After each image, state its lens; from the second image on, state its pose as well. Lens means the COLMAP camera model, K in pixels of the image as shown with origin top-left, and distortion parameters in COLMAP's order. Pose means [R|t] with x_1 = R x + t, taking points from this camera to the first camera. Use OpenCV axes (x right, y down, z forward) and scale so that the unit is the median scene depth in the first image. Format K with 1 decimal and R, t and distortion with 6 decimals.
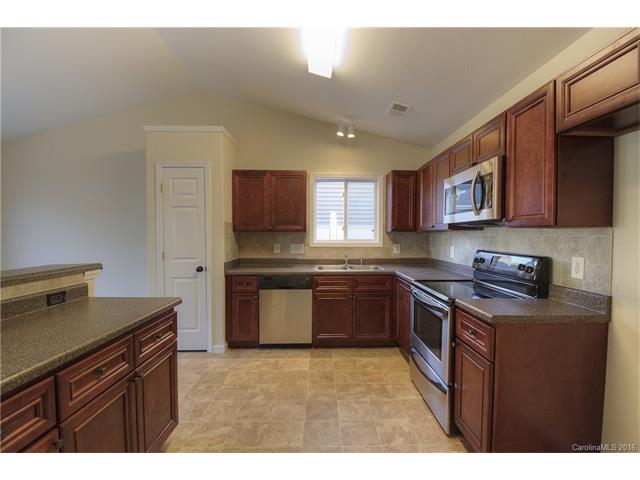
lens RADIAL K [[283.3, 0, 326.3], [0, 283.3, 243.9], [0, 0, 1]] dist [0.009691, -0.016483]
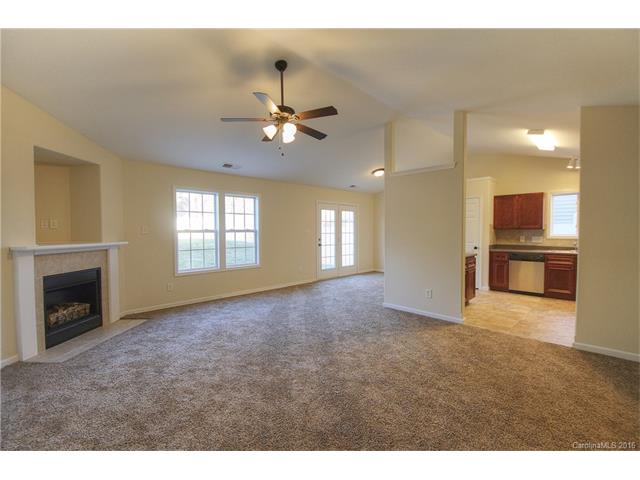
lens RADIAL K [[283.3, 0, 322.7], [0, 283.3, 238.5], [0, 0, 1]] dist [0.009691, -0.016483]
pose [[0.682193, 0.016136, -0.730994, 0.290891], [-0.019297, 0.999806, 0.004061, 0.034628], [0.730918, 0.011335, 0.682371, -1.184634]]
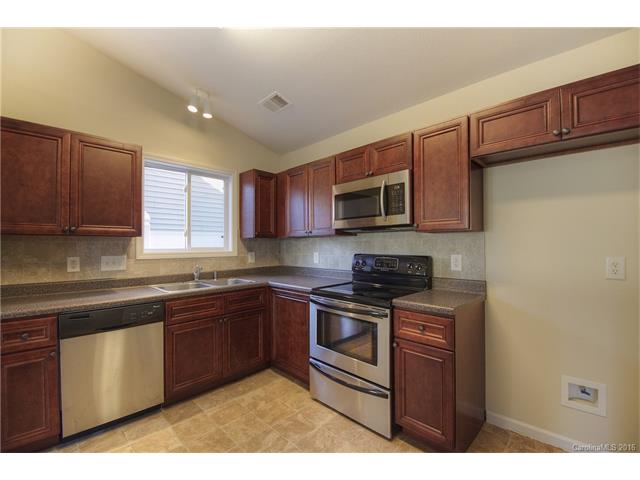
lens RADIAL K [[283.3, 0, 325.3], [0, 283.3, 242.3], [0, 0, 1]] dist [0.009691, -0.016483]
pose [[0.716214, 0.000137, 0.697880, -0.248982], [0.031889, 0.998949, -0.032923, 0.007515], [-0.697151, 0.045835, 0.715457, 0.244857]]
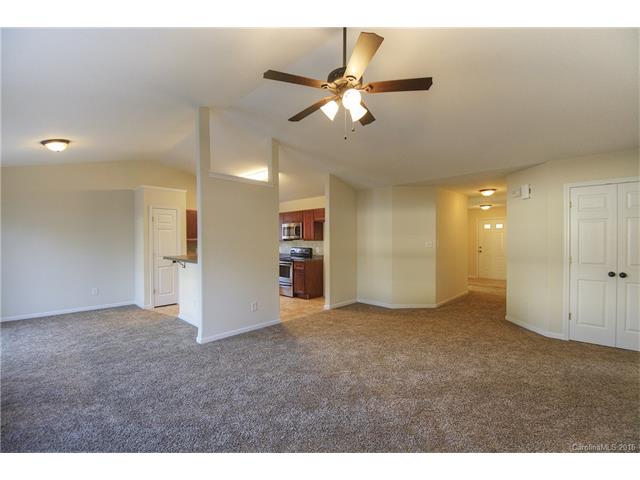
lens RADIAL K [[283.3, 0, 320.4], [0, 283.3, 240.5], [0, 0, 1]] dist [0.009691, -0.016483]
pose [[0.701200, -0.009993, 0.712895, -1.123958], [0.029990, 0.999430, -0.015488, 0.005968], [-0.712334, 0.032240, 0.701100, -1.077127]]
